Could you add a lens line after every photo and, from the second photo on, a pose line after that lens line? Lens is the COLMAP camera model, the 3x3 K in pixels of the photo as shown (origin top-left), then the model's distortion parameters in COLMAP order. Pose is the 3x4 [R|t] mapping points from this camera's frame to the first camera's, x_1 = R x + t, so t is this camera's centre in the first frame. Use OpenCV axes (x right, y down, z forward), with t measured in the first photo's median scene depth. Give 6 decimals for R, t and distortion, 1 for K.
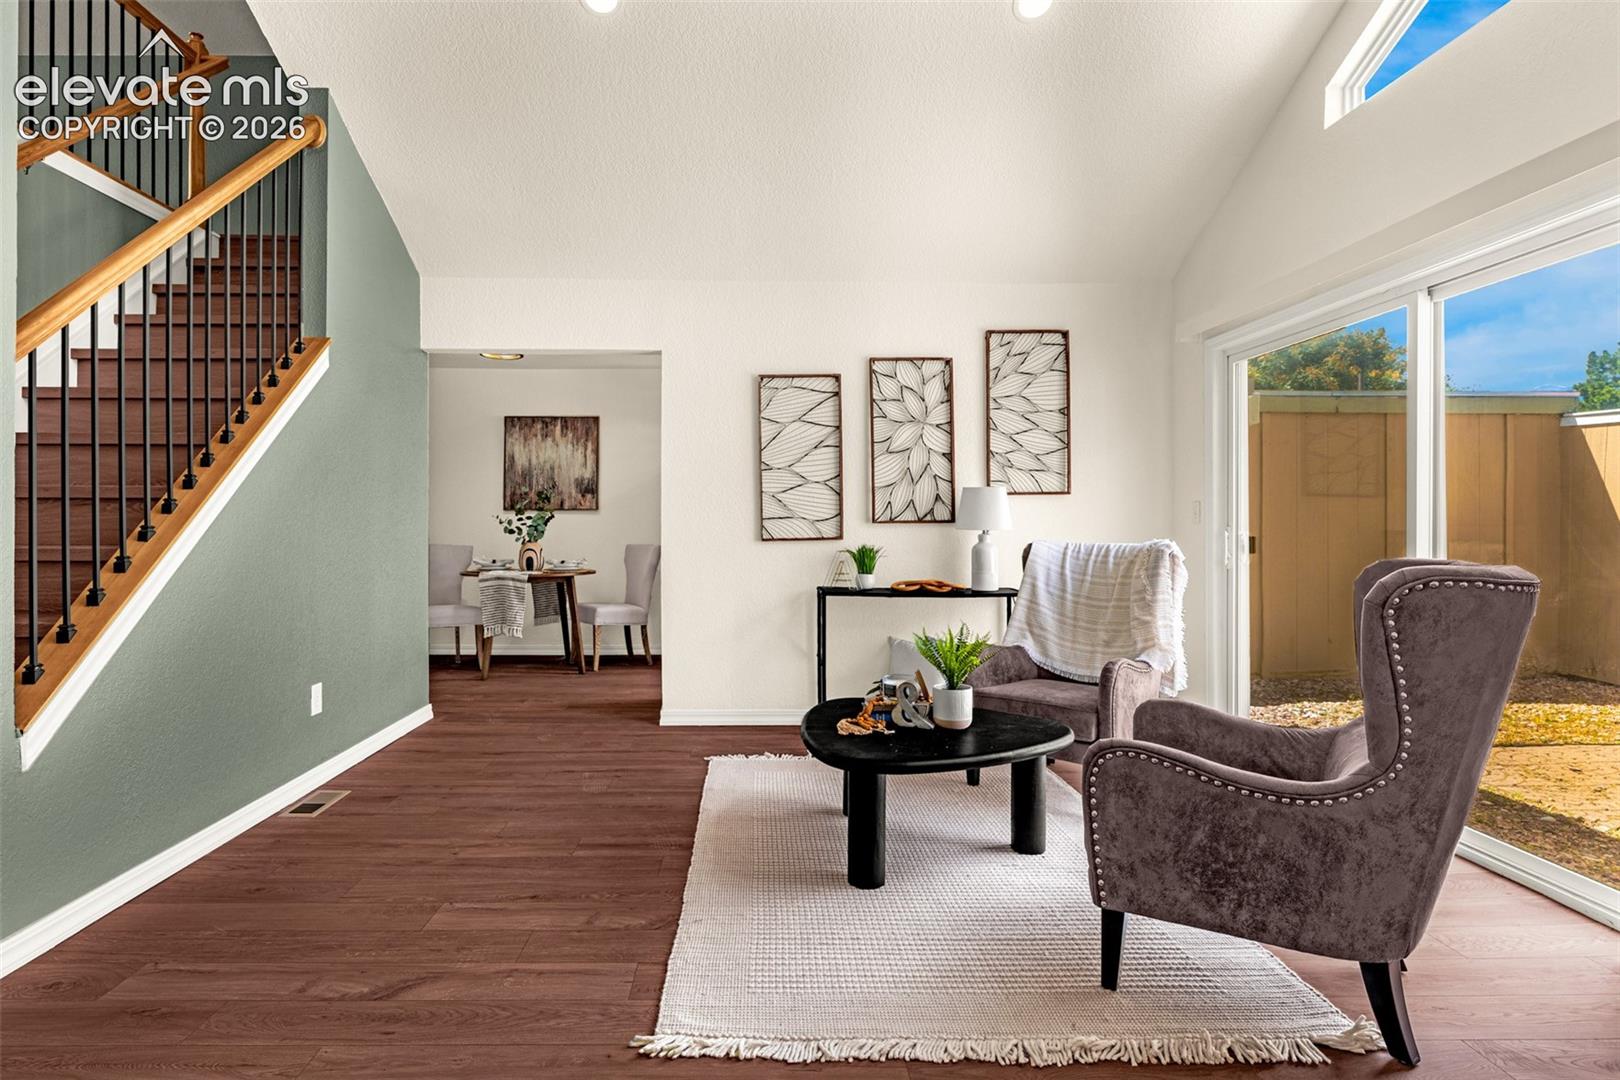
lens RADIAL K [[842.9, 0, 771.7], [0, 842.9, 520.6], [0, 0, 1]] dist [-0.000995, 0.001135]
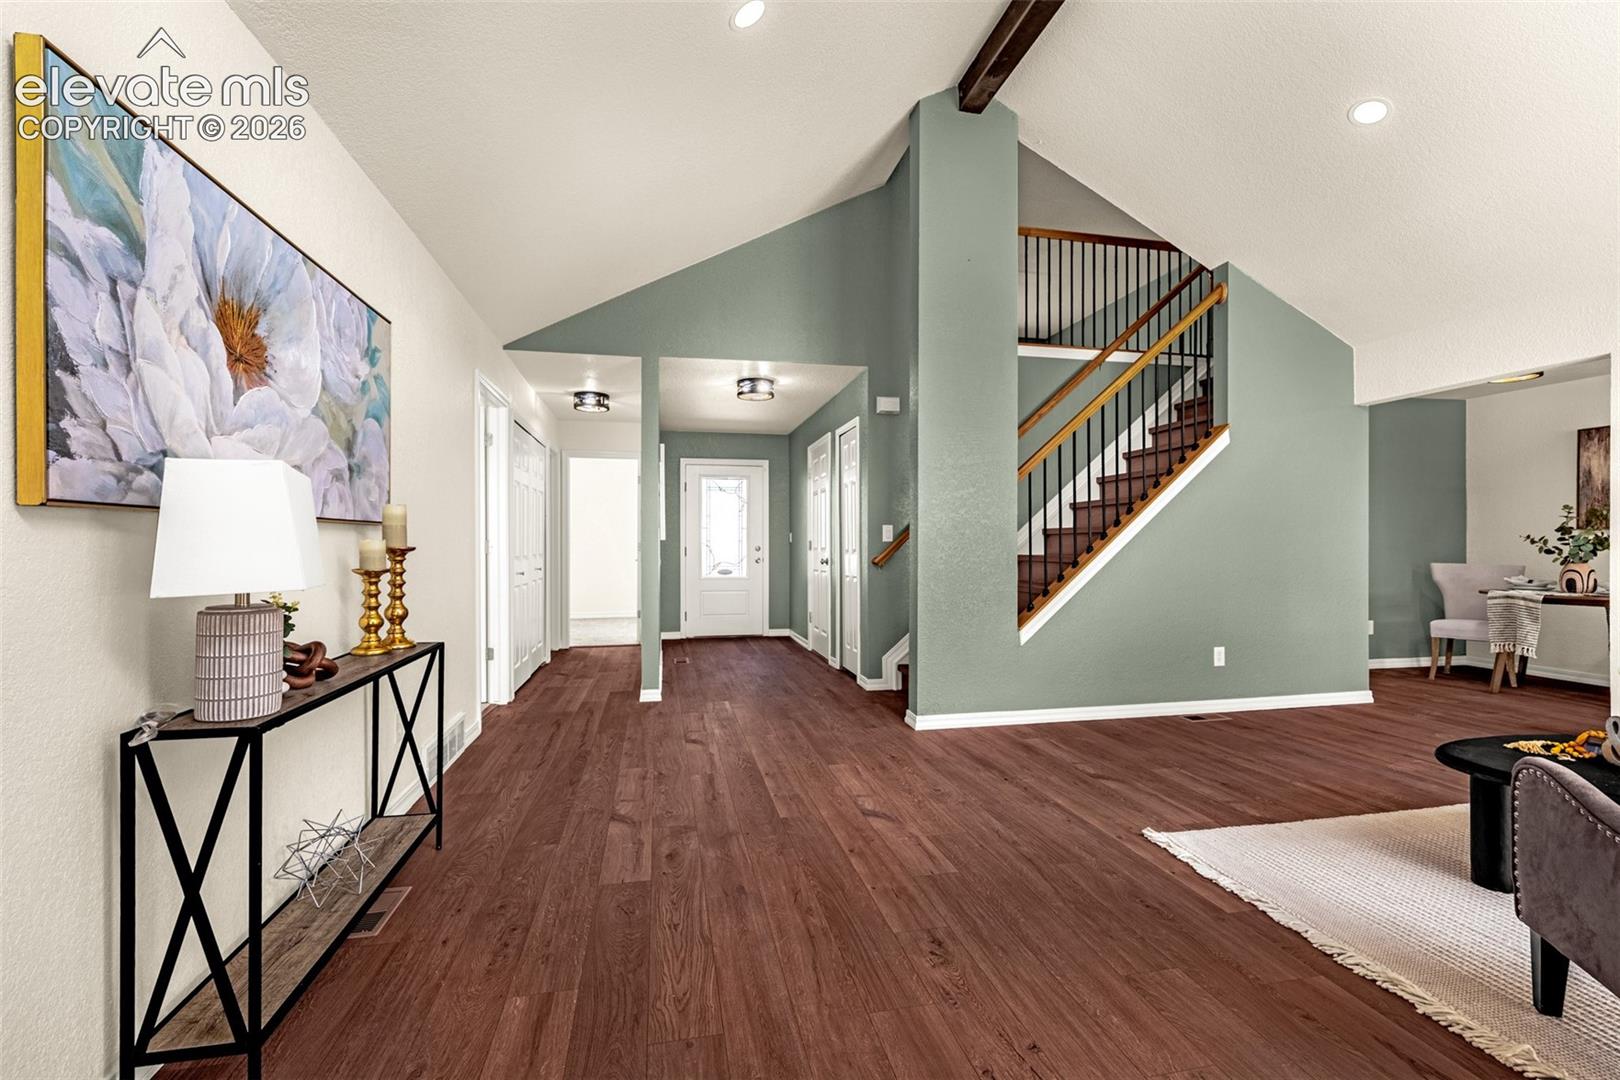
lens RADIAL K [[697.2, 0, 801.6], [0, 697.2, 543.2], [0, 0, 1]] dist [-0.002590, 0.000138]
pose [[0.181787, -0.006510, -0.983316, 0.452721], [0.006820, 0.999962, -0.005359, 0.002484], [0.983314, -0.005732, 0.181825, 0.001390]]
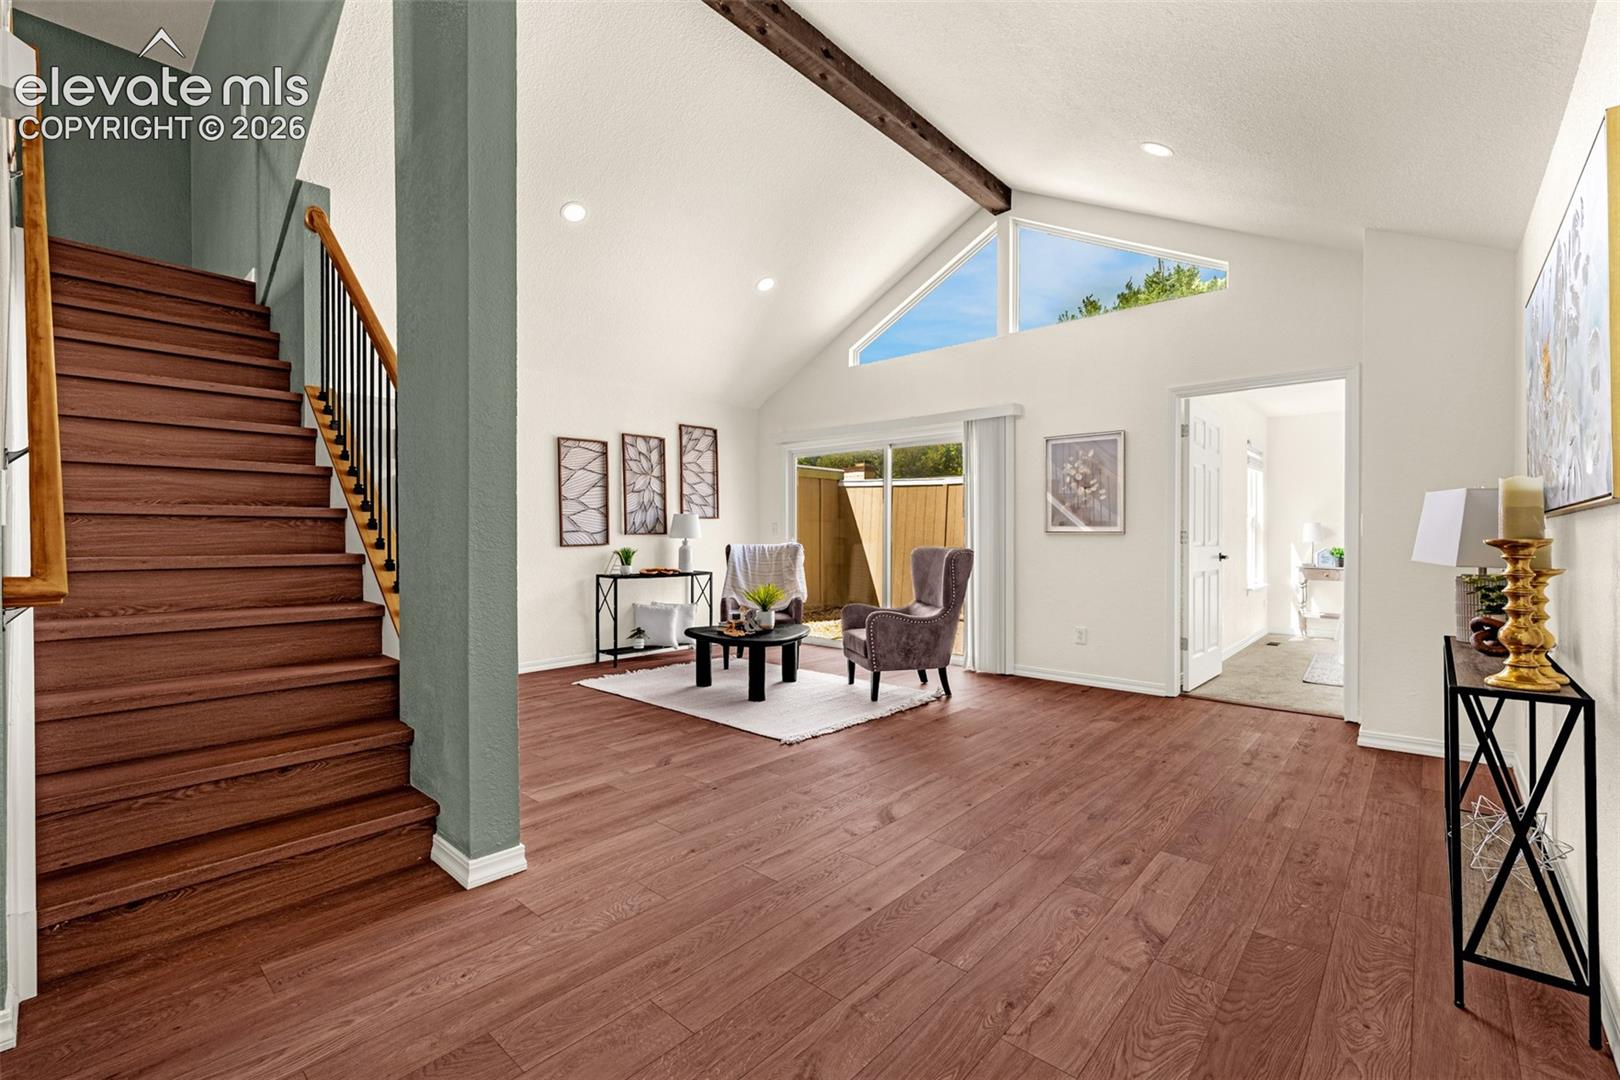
lens RADIAL K [[697.2, 0, 803.1], [0, 697.2, 531.5], [0, 0, 1]] dist [-0.002590, 0.000138]
pose [[0.684721, -0.000136, 0.728805, -0.629804], [-0.001016, 0.999999, 0.001140, -0.004830], [-0.728805, -0.001521, 0.684720, -0.180154]]
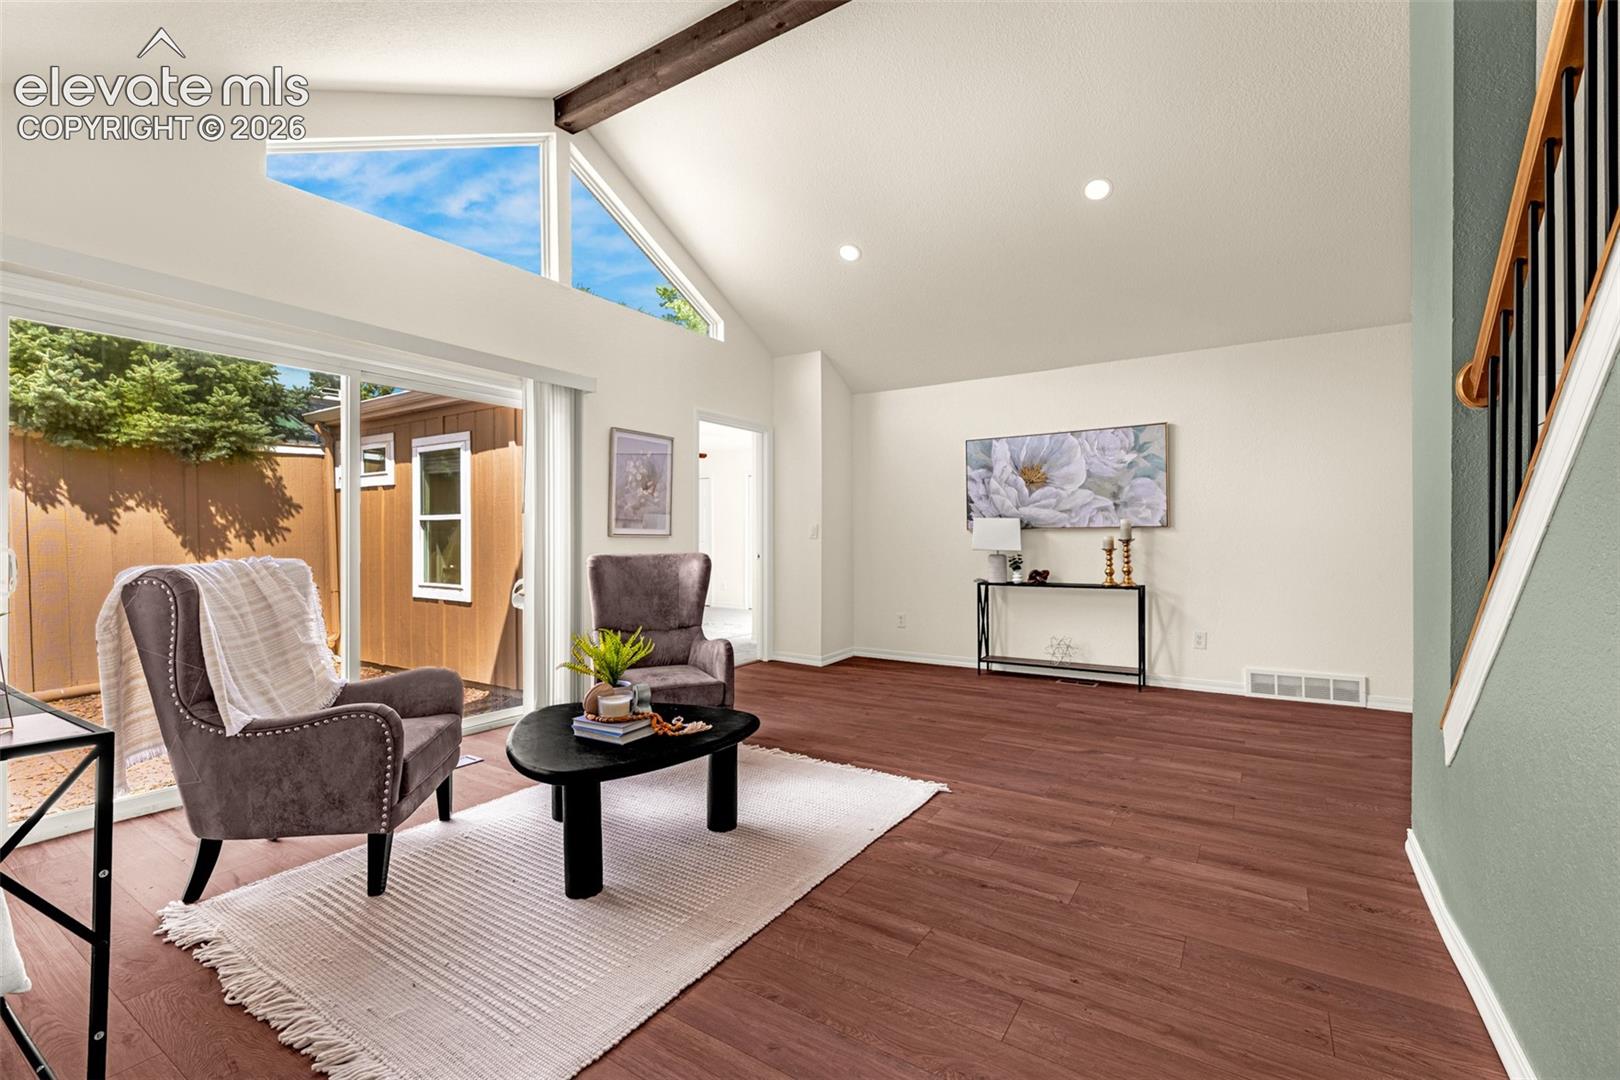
lens RADIAL K [[697.2, 0, 808.2], [0, 697.2, 544.8], [0, 0, 1]] dist [-0.002590, 0.000138]
pose [[-0.828035, -0.006438, 0.560640, -0.319274], [-0.002656, 0.999968, 0.007561, 0.002811], [-0.560671, 0.004772, -0.828025, 1.001072]]
